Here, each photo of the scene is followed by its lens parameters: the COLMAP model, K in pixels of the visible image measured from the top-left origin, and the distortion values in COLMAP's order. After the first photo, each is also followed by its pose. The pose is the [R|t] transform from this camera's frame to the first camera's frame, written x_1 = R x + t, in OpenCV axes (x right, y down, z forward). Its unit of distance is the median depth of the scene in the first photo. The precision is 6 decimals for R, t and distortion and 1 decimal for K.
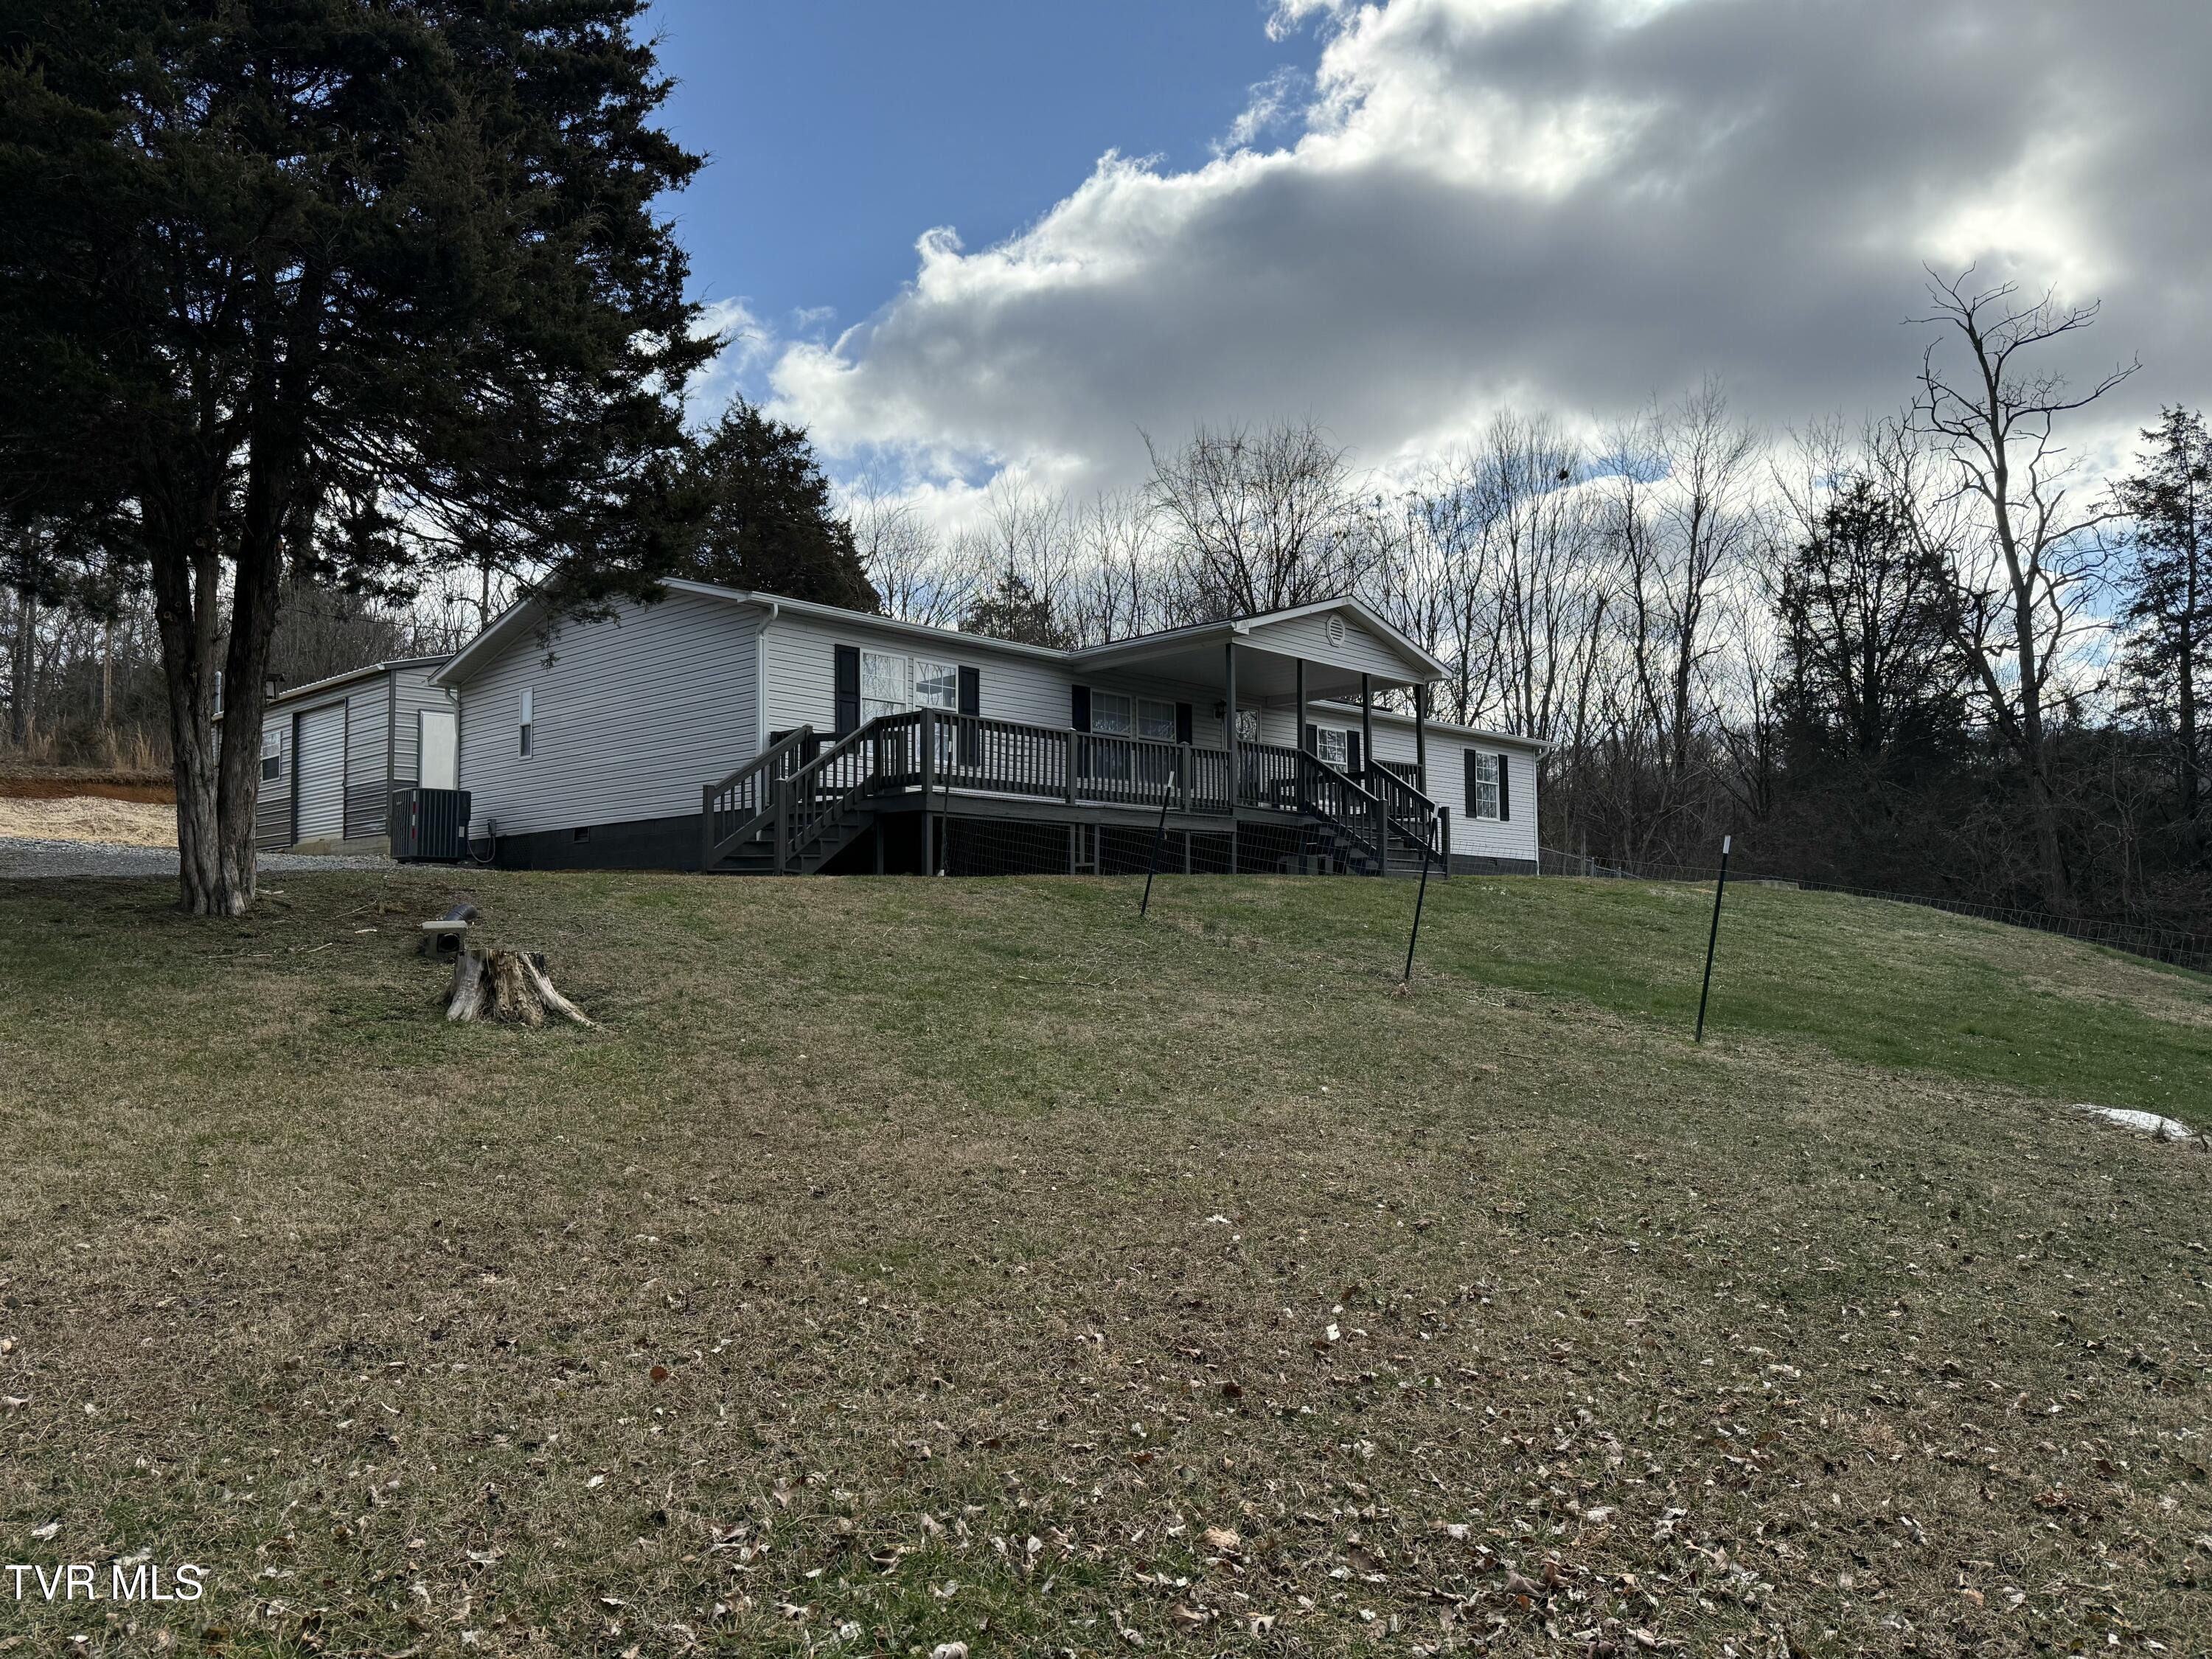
lens RADIAL K [[1497.2, 0, 1109.9], [0, 1497.2, 819.3], [0, 0, 1]] dist [0.085438, -0.107294]
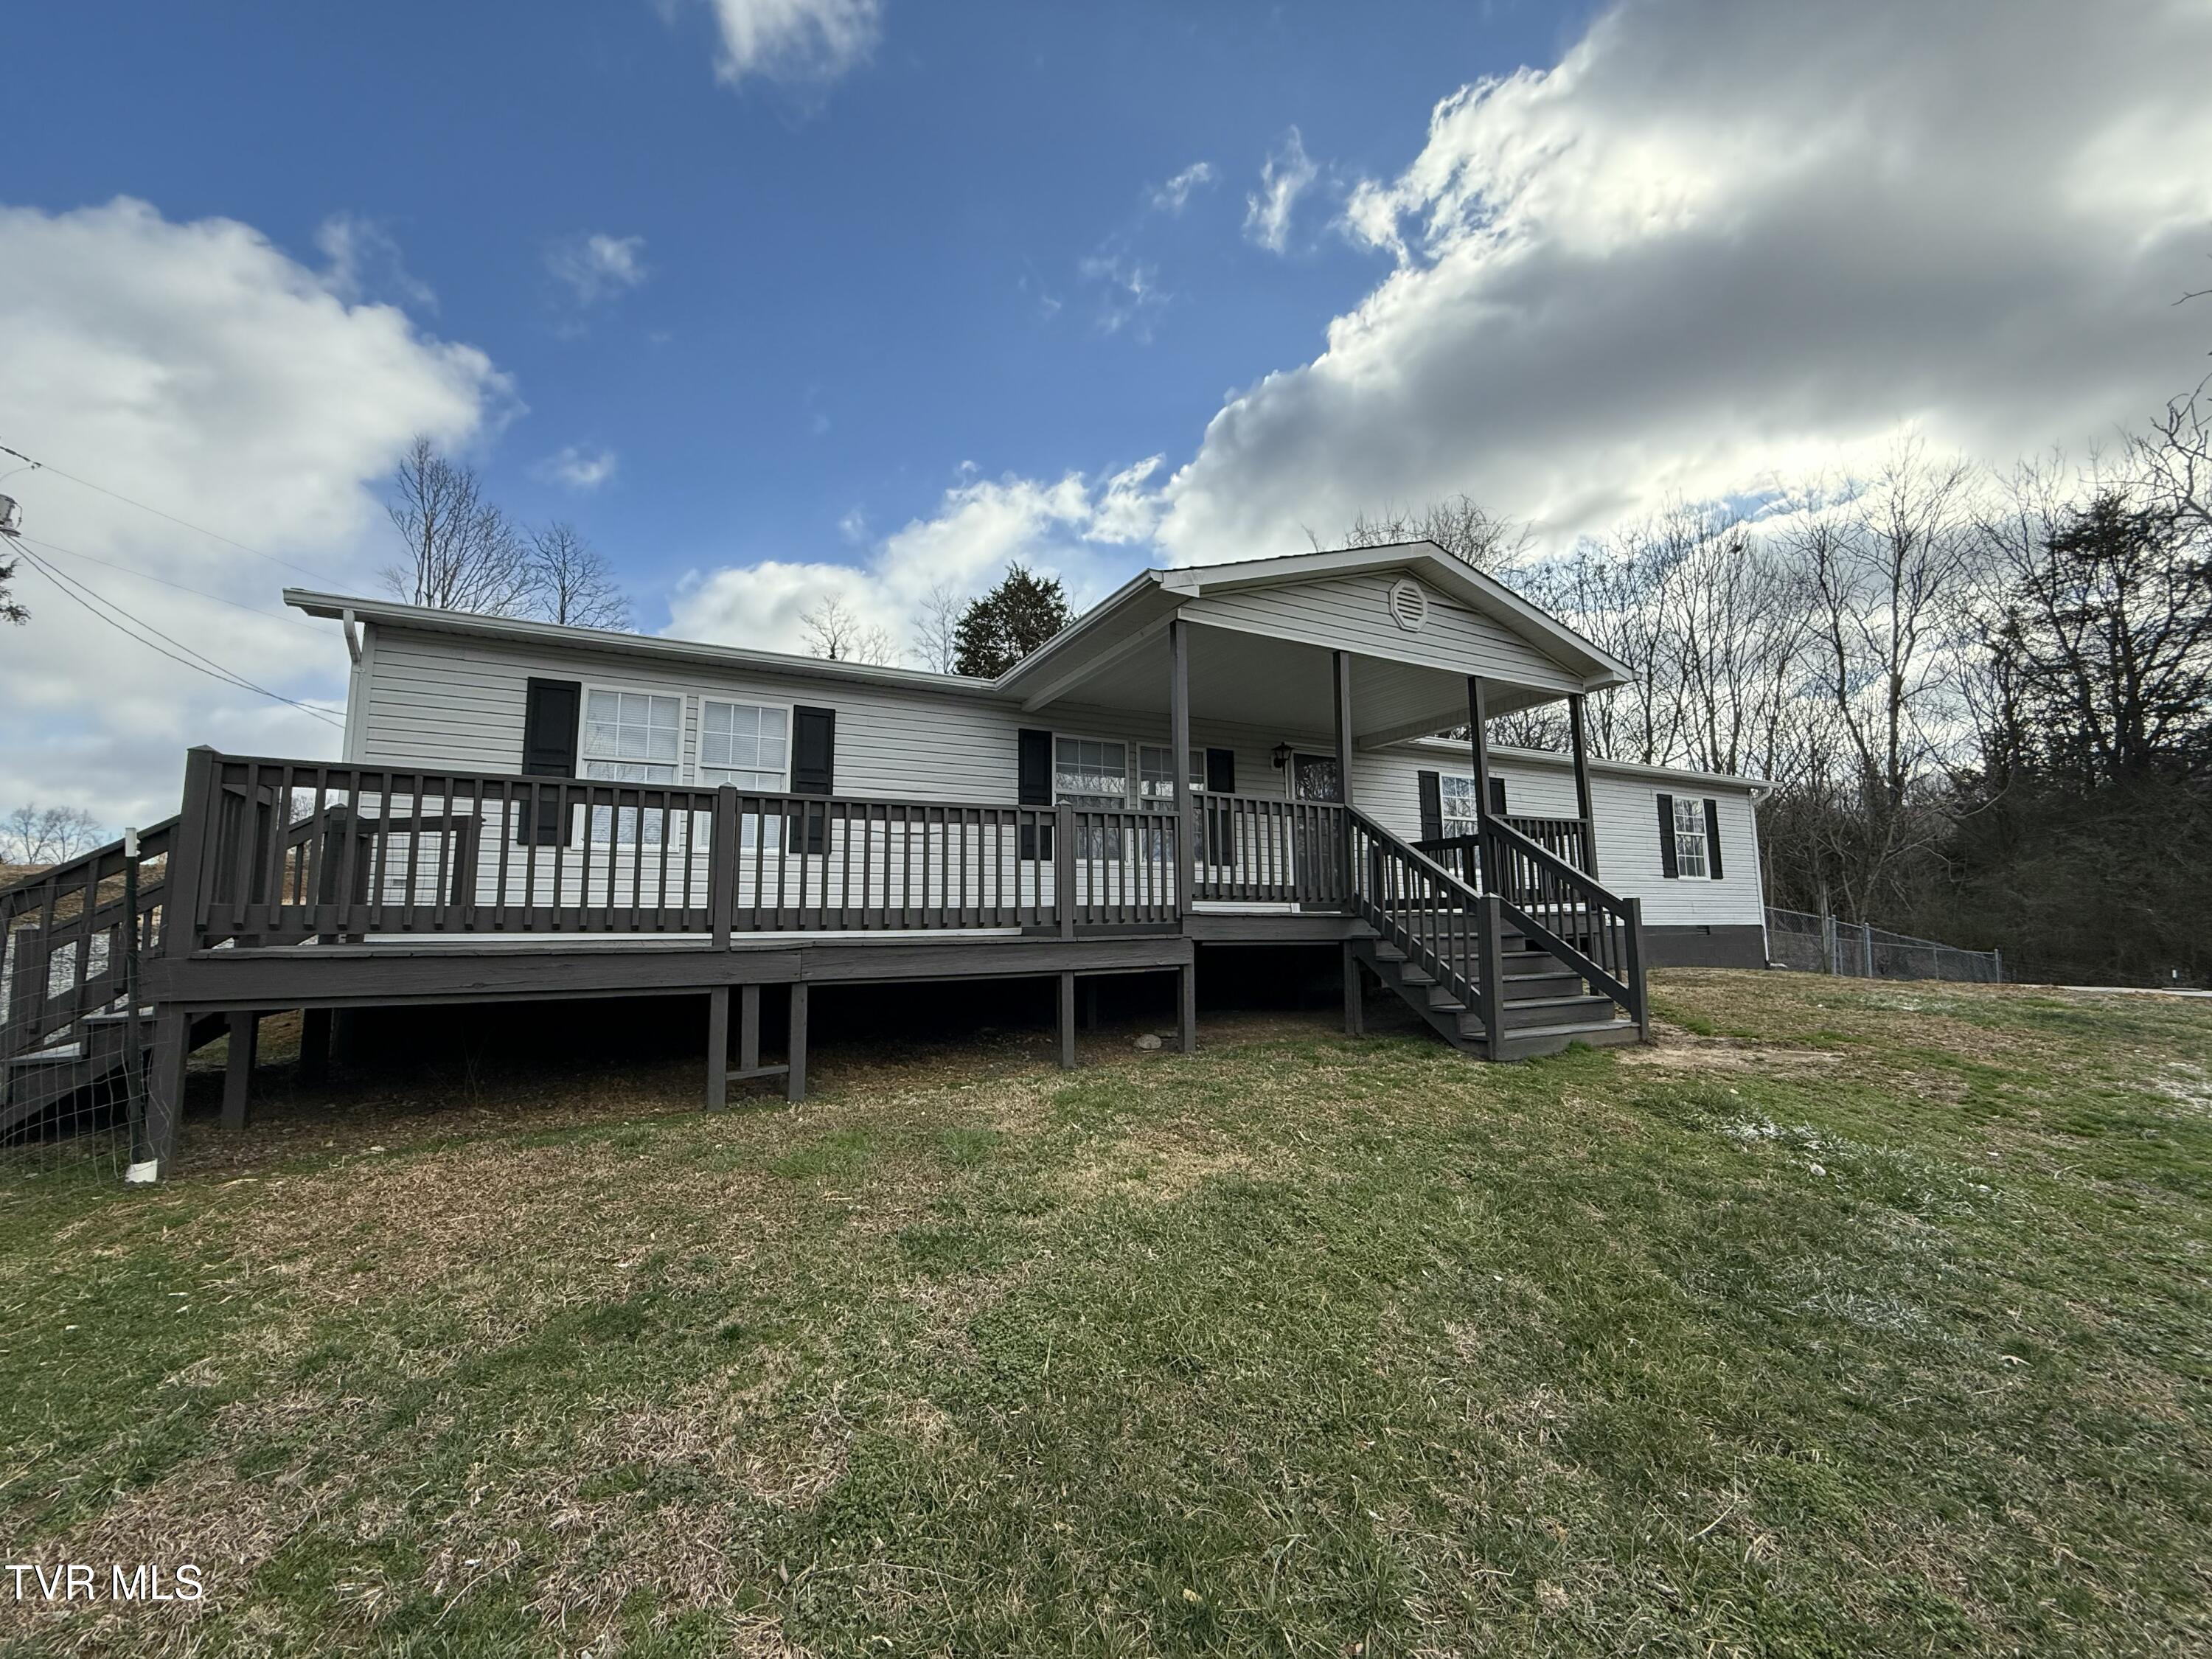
lens RADIAL K [[854.4, 0, 1098.6], [0, 854.4, 816.7], [0, 0, 1]] dist [0.000349, -0.000096]
pose [[0.941681, -0.044712, -0.333523, 0.080930], [0.029369, 0.998271, -0.050907, -0.015186], [0.335223, 0.038143, 0.941366, 0.359210]]
